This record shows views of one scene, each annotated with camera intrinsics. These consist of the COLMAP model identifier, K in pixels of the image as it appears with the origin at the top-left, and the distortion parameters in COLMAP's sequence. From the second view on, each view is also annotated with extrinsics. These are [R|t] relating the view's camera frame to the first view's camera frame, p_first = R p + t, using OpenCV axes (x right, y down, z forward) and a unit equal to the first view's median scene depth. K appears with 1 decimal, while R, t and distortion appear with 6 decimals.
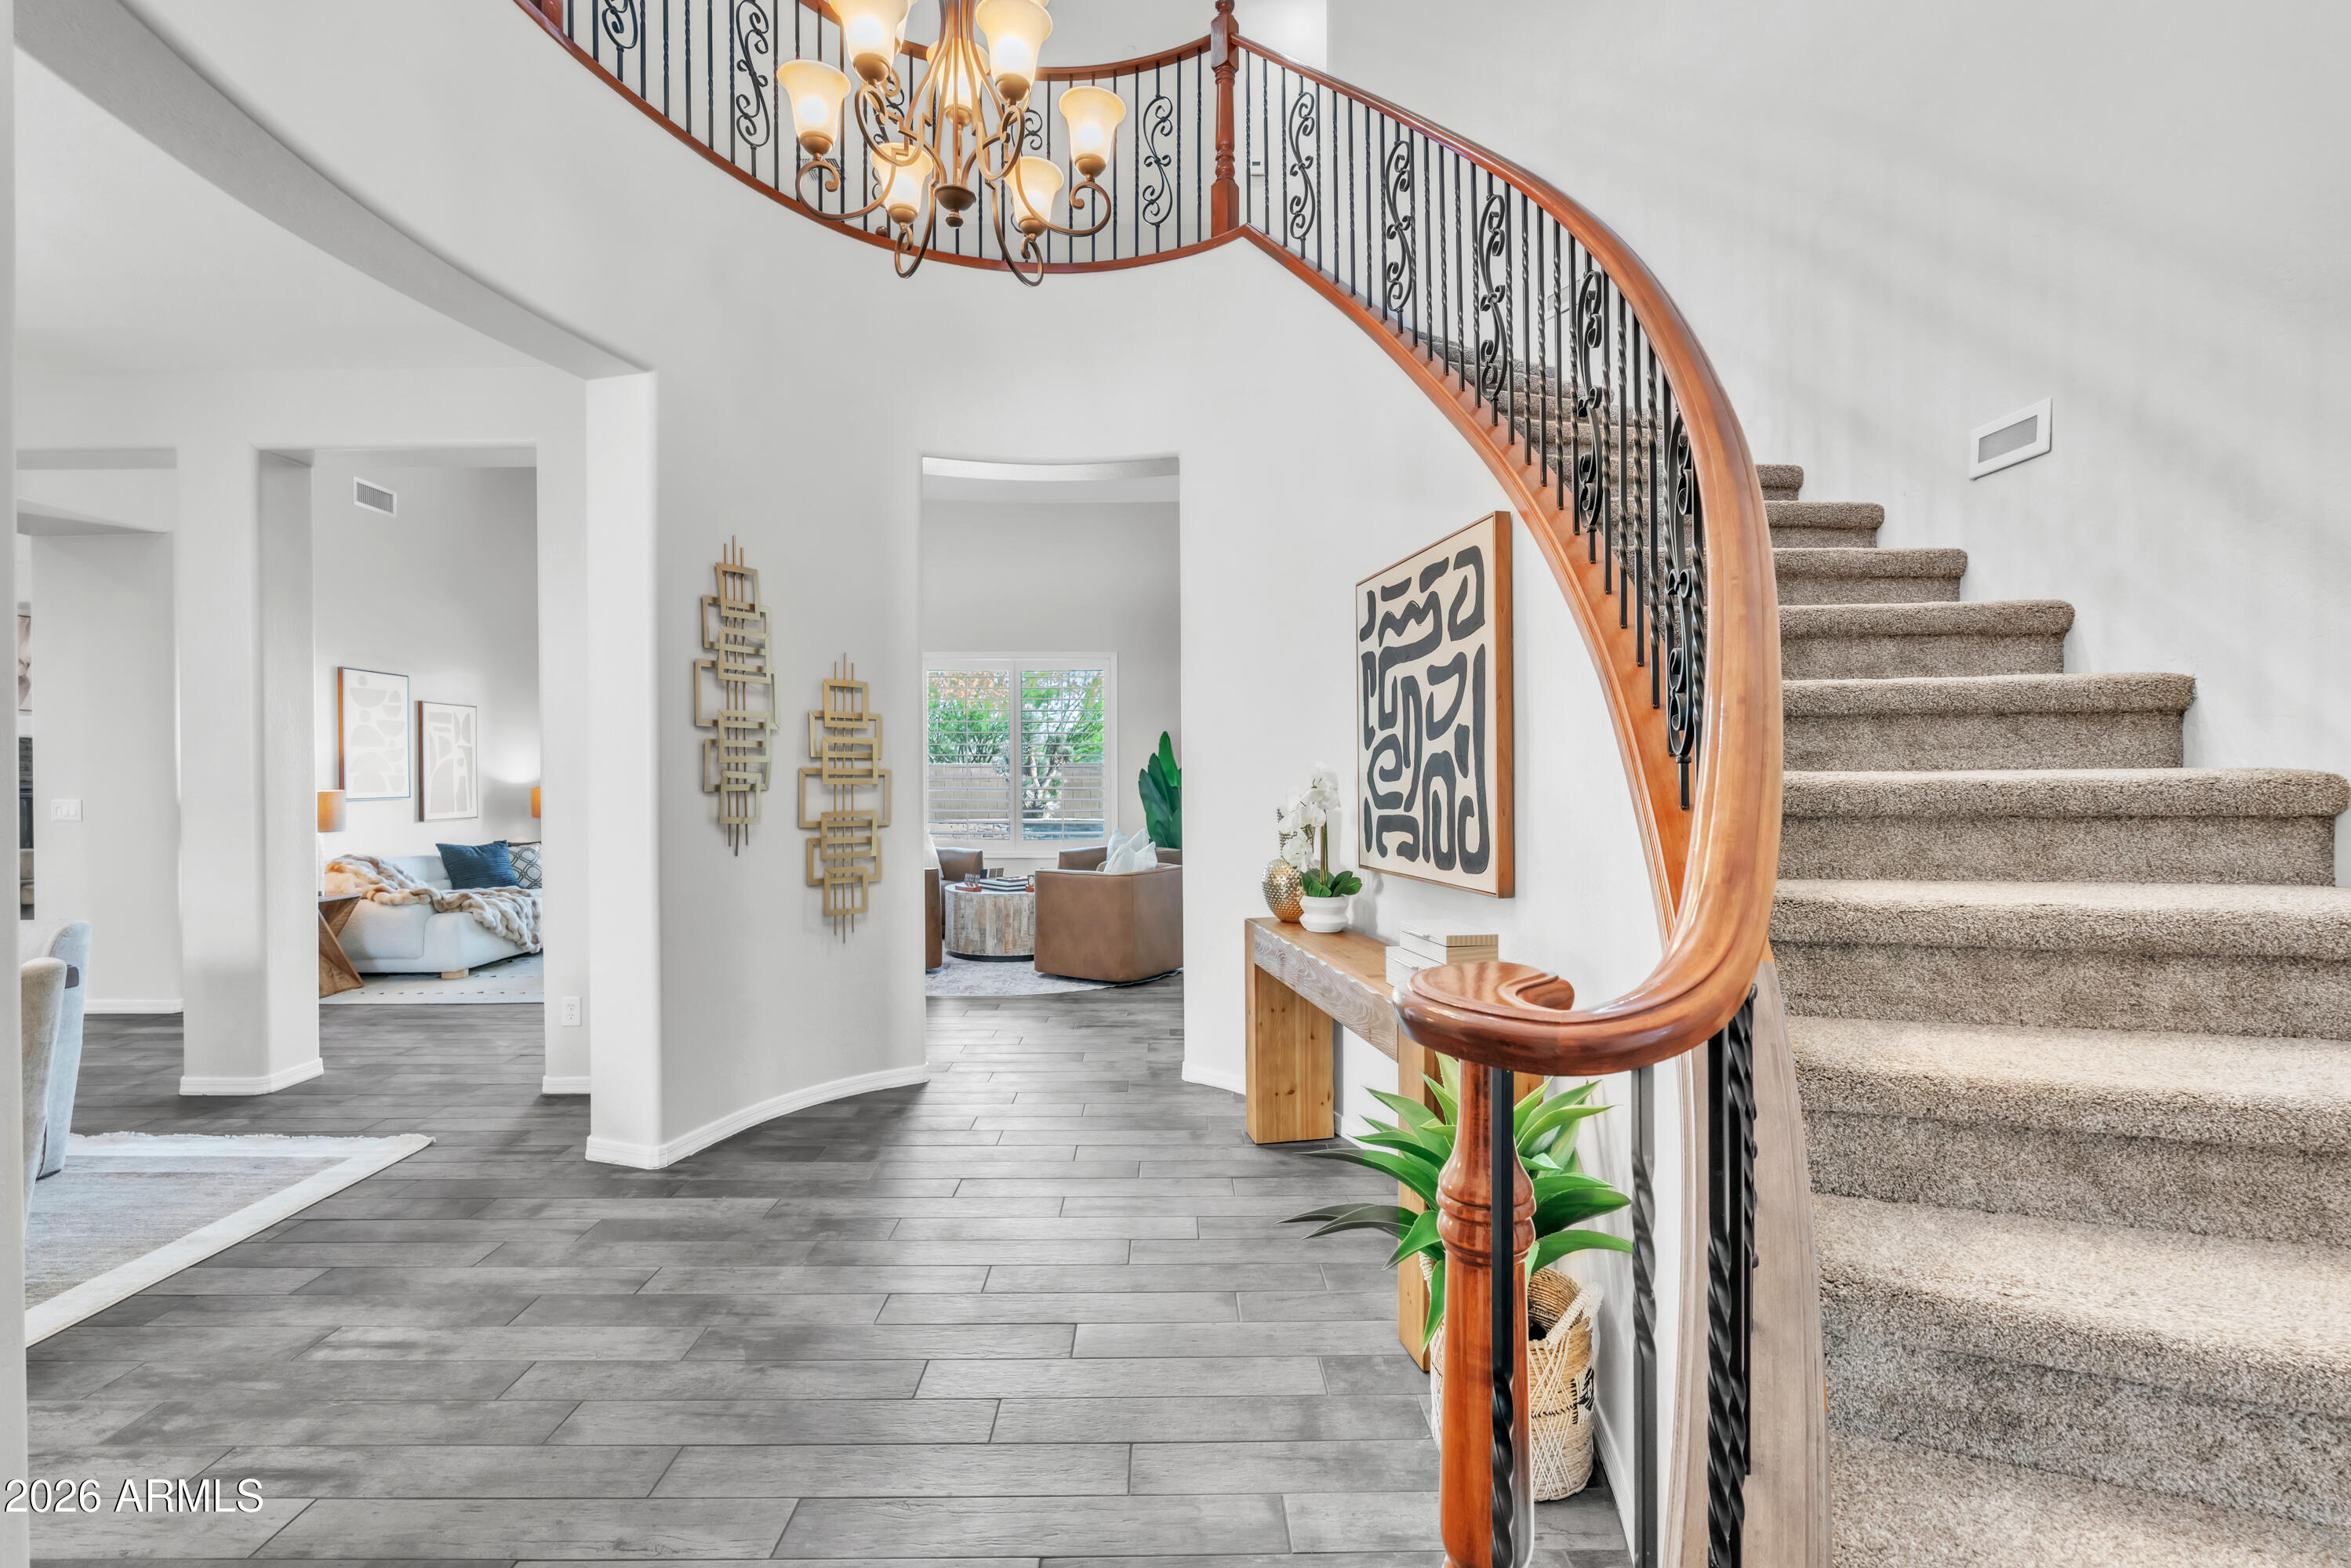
lens RADIAL K [[1053.0, 0, 1177.0], [0, 1053.0, 775.4], [0, 0, 1]] dist [-0.008495, 0.001353]
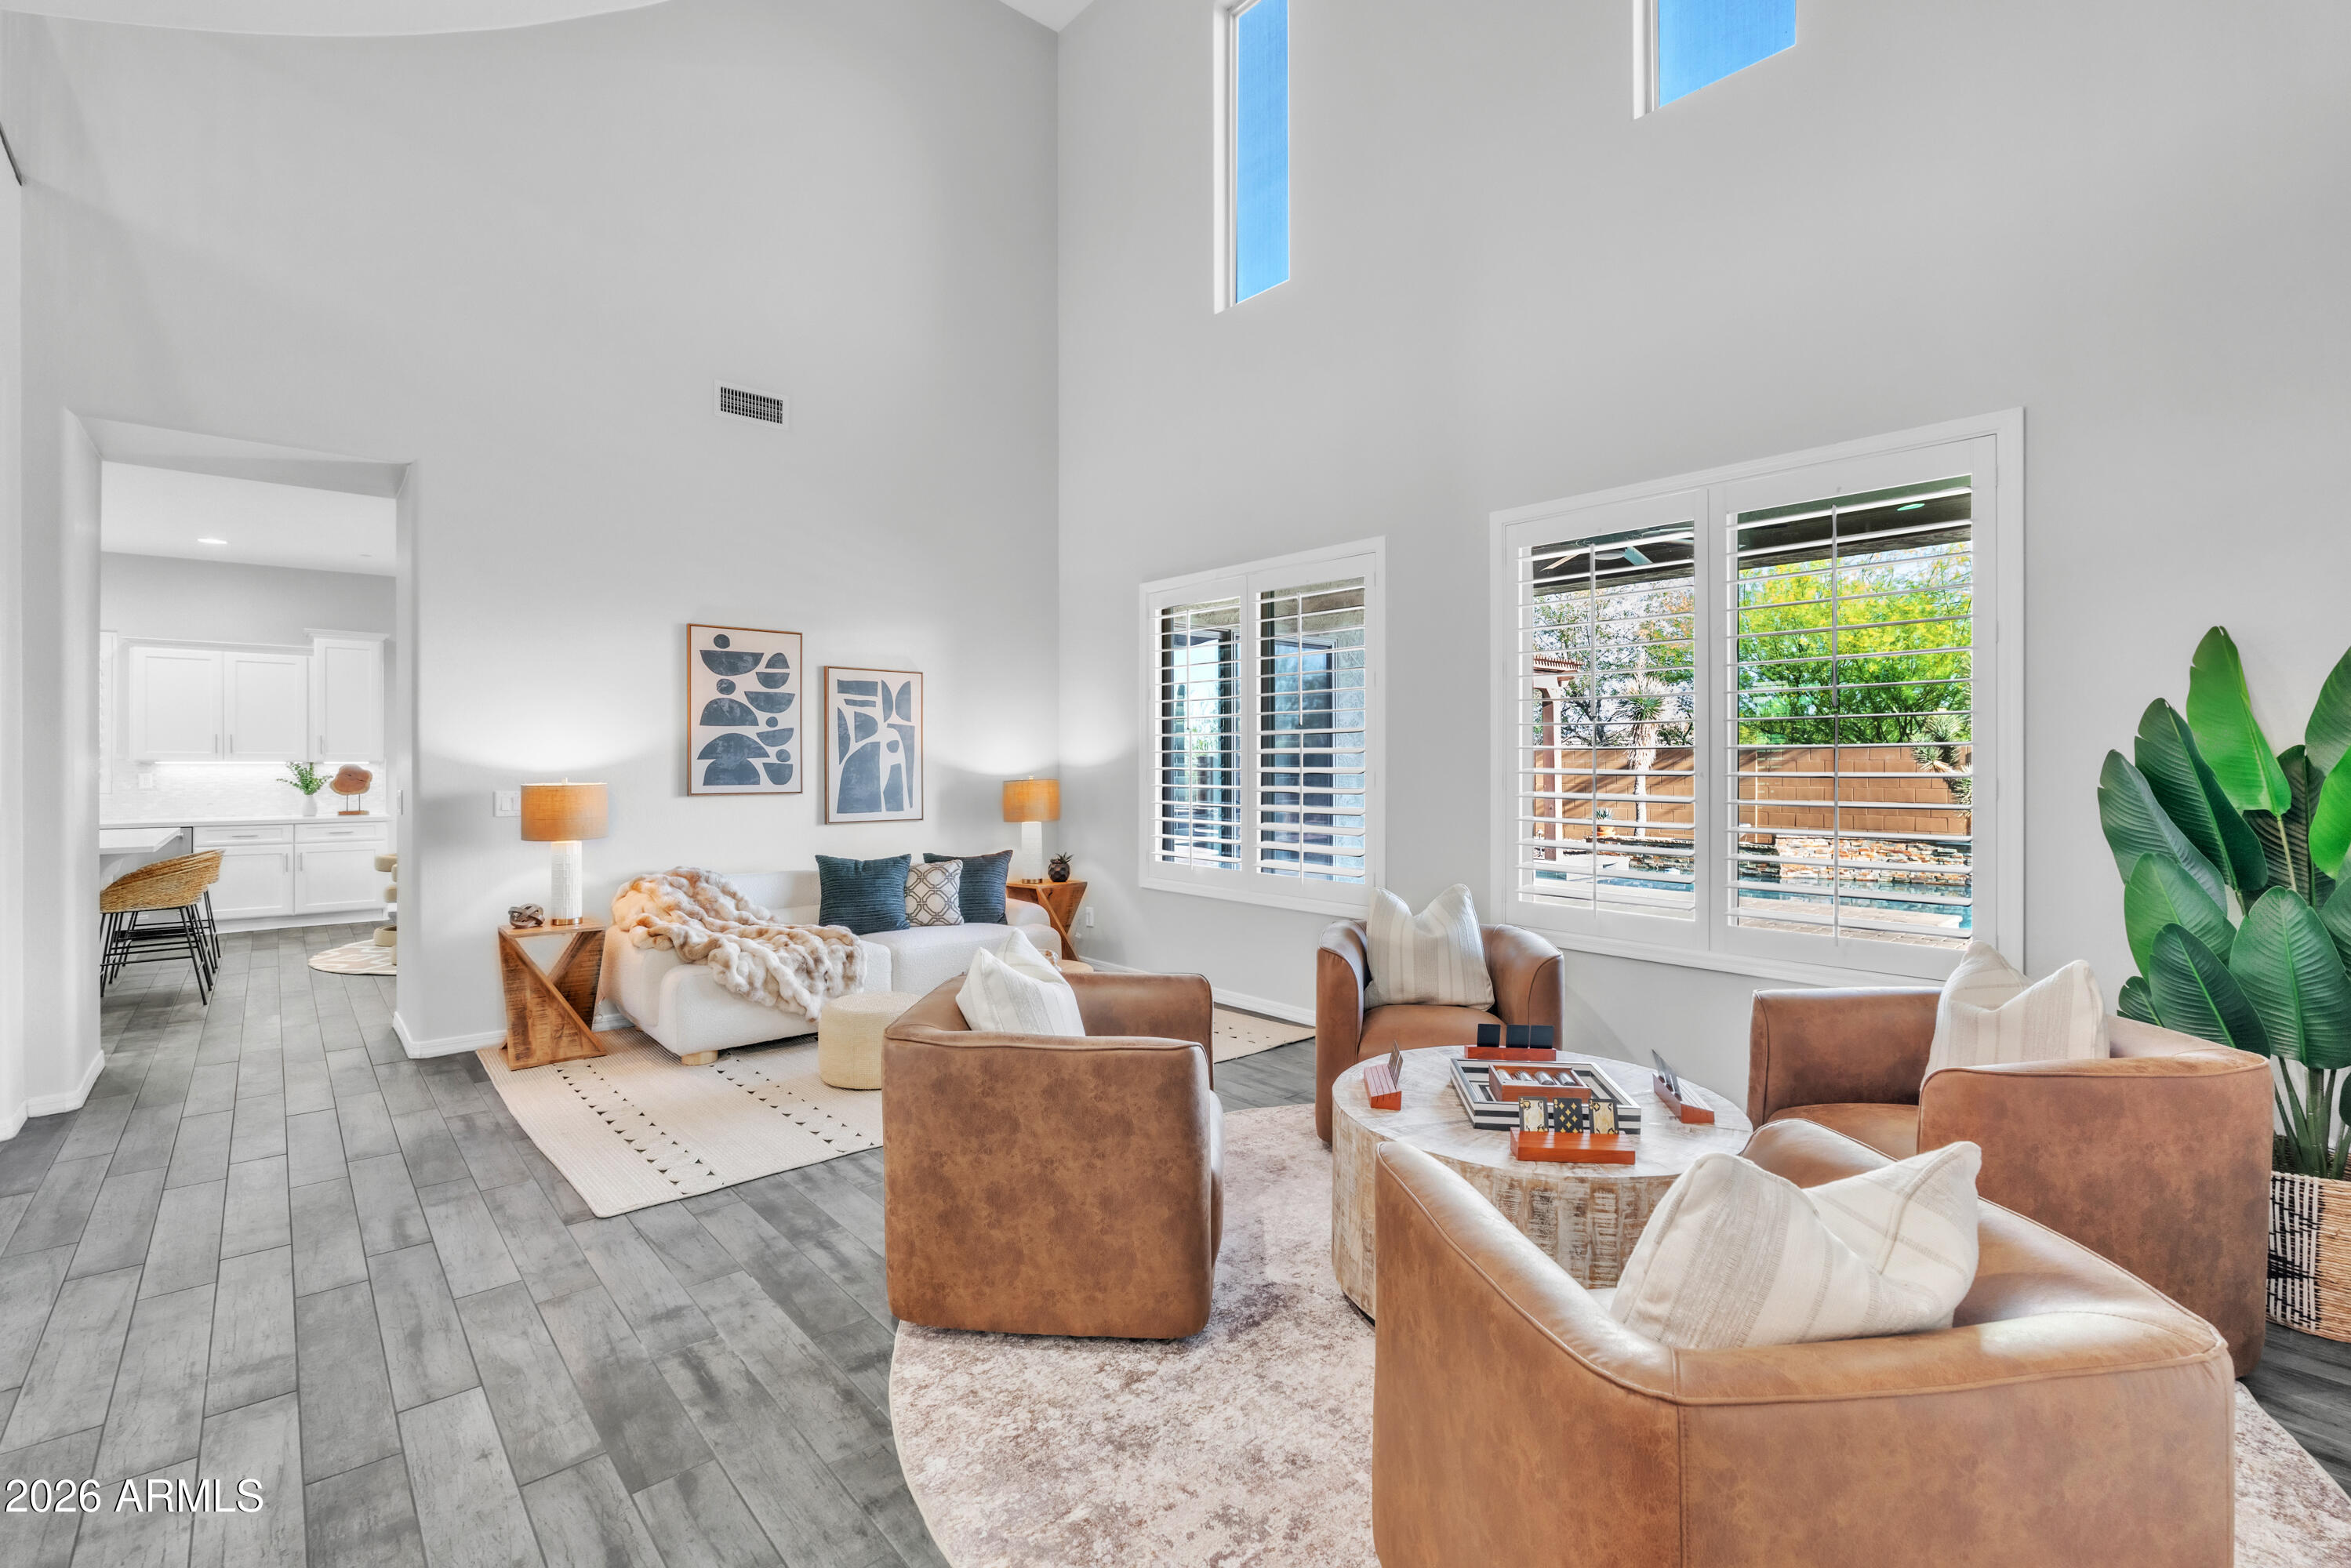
lens RADIAL K [[1053.0, 0, 1177.0], [0, 1053.0, 775.4], [0, 0, 1]] dist [-0.008495, 0.001353]
pose [[0.652129, 0.012255, -0.758009, 0.036416], [-0.003476, 0.999907, 0.013176, -0.003650], [0.758100, -0.005957, 0.652112, 0.963338]]
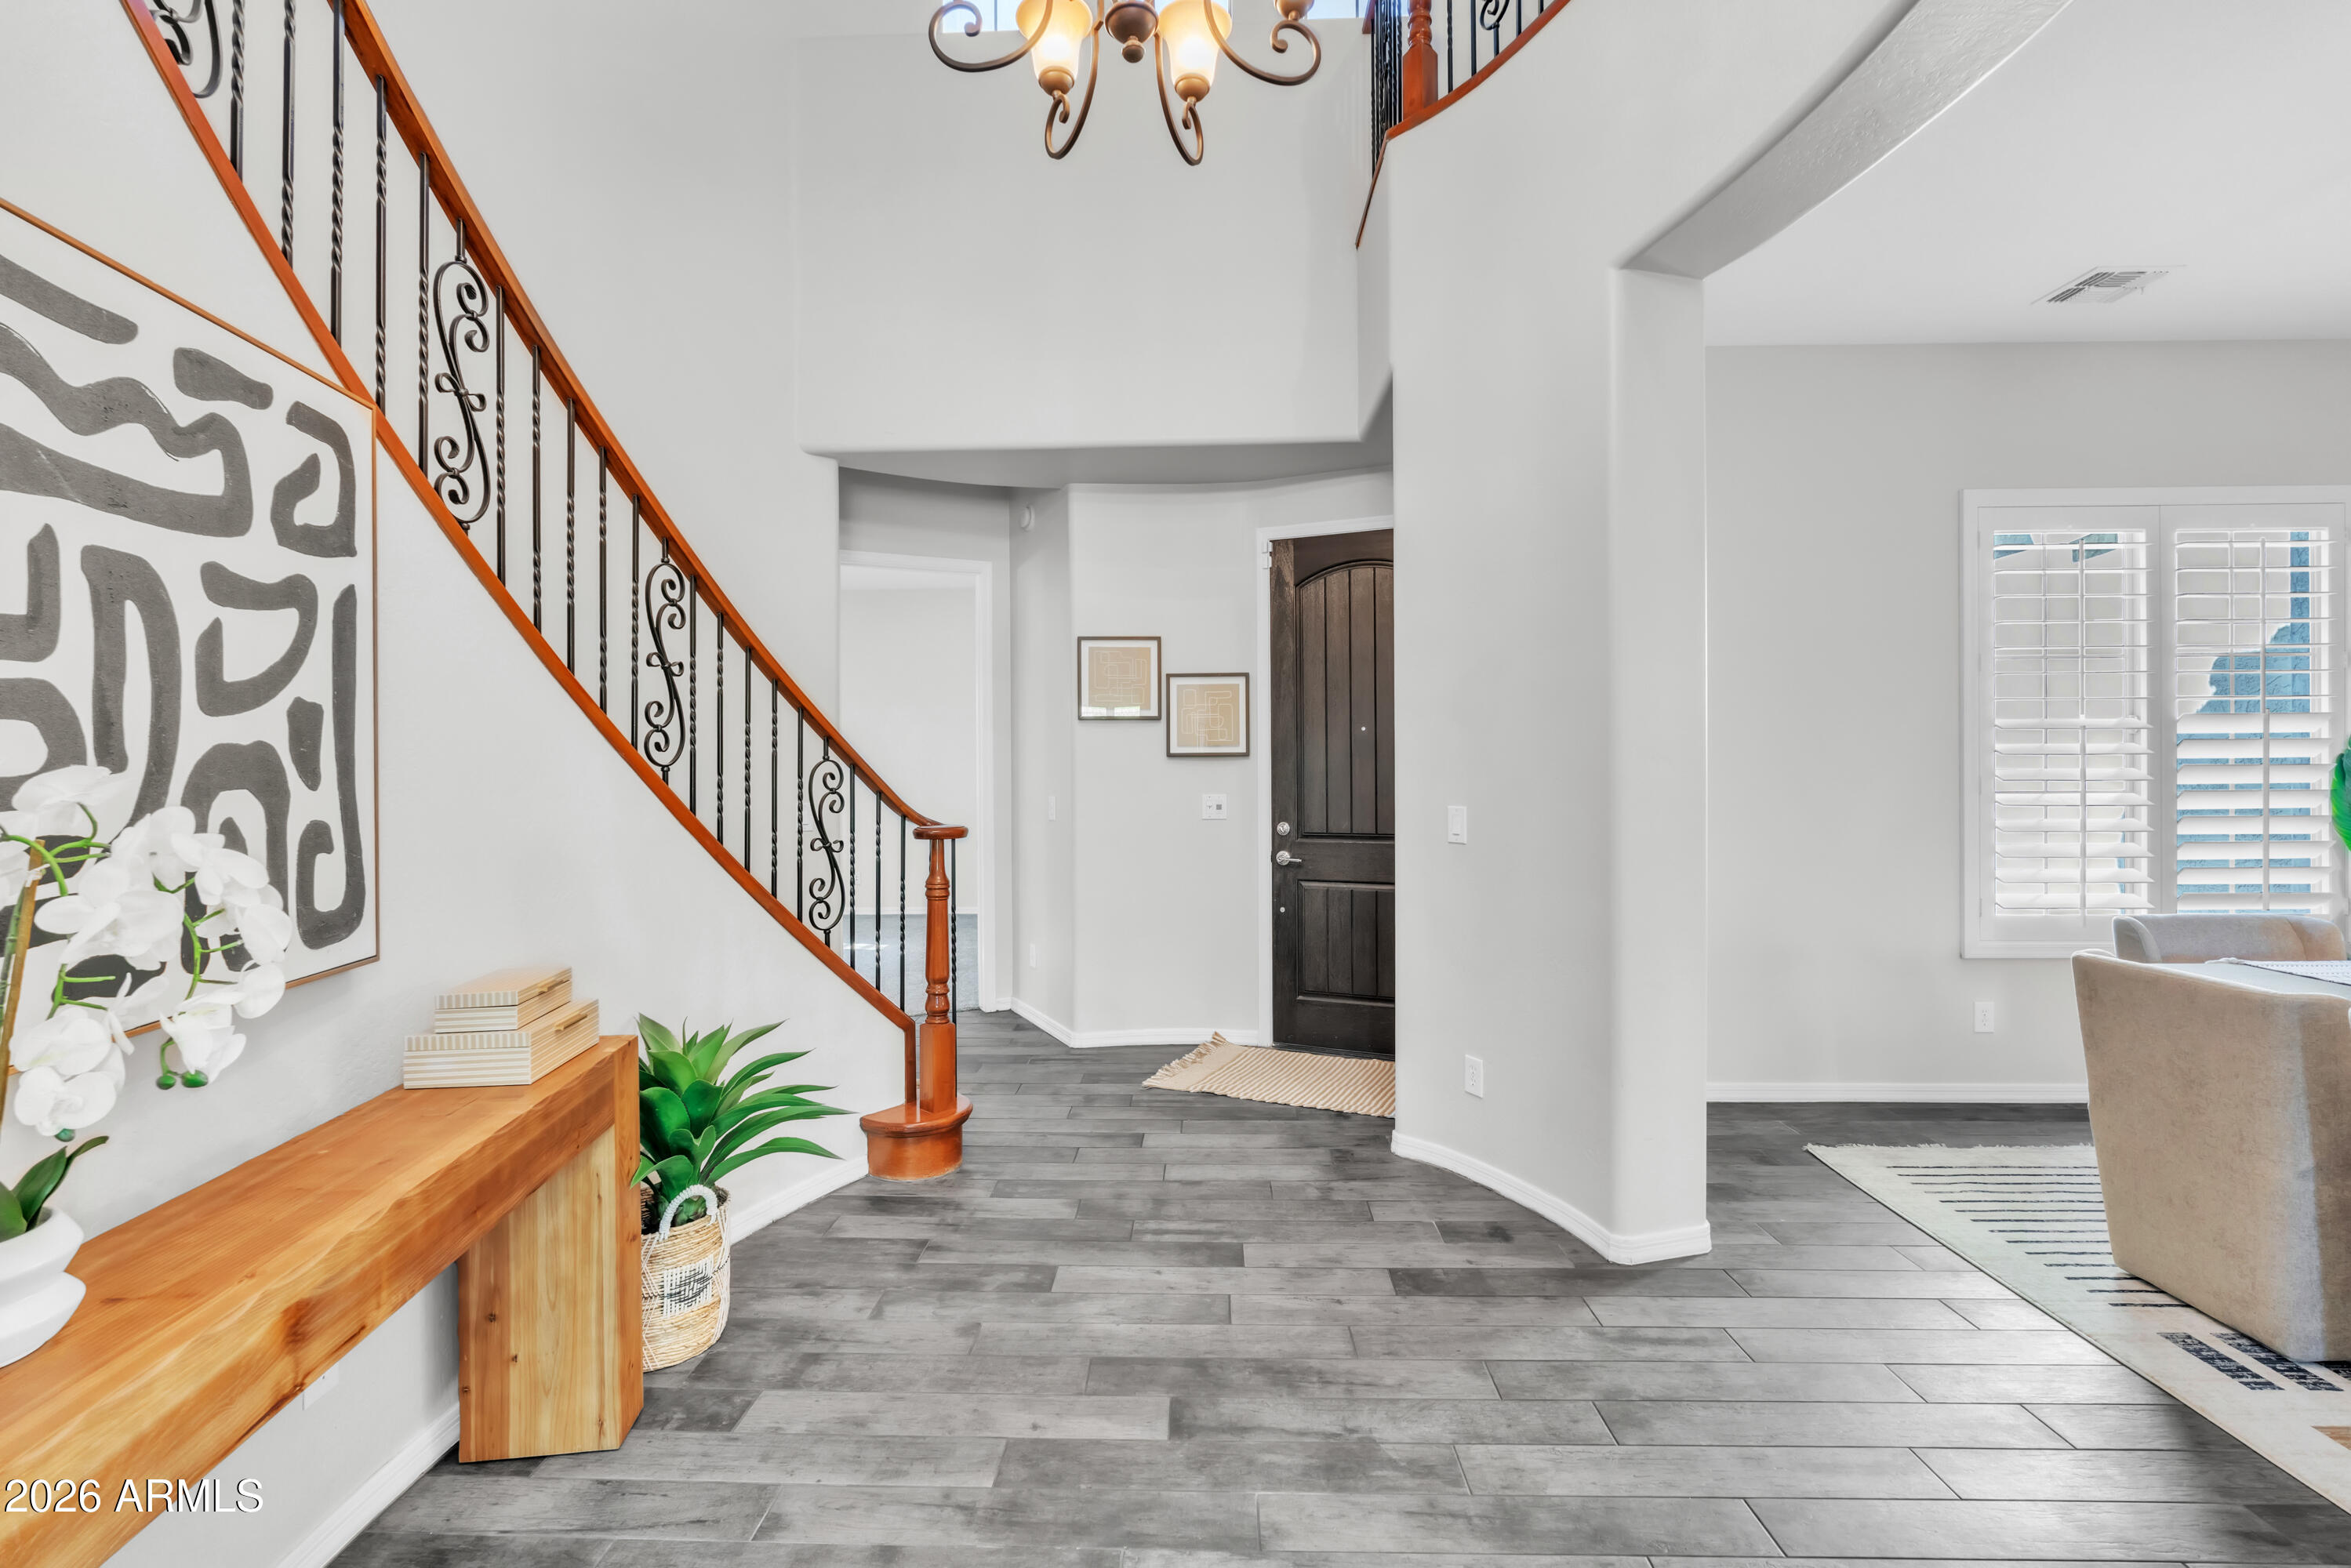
lens RADIAL K [[1018.1, 0, 1177.0], [0, 1018.1, 782.1], [0, 0, 1]] dist [-0.011922, 0.001169]
pose [[-0.999335, 0.008265, 0.035515, -0.120025], [0.008743, 0.999873, 0.013340, -0.002897], [-0.035400, 0.013641, -0.999280, 0.791845]]
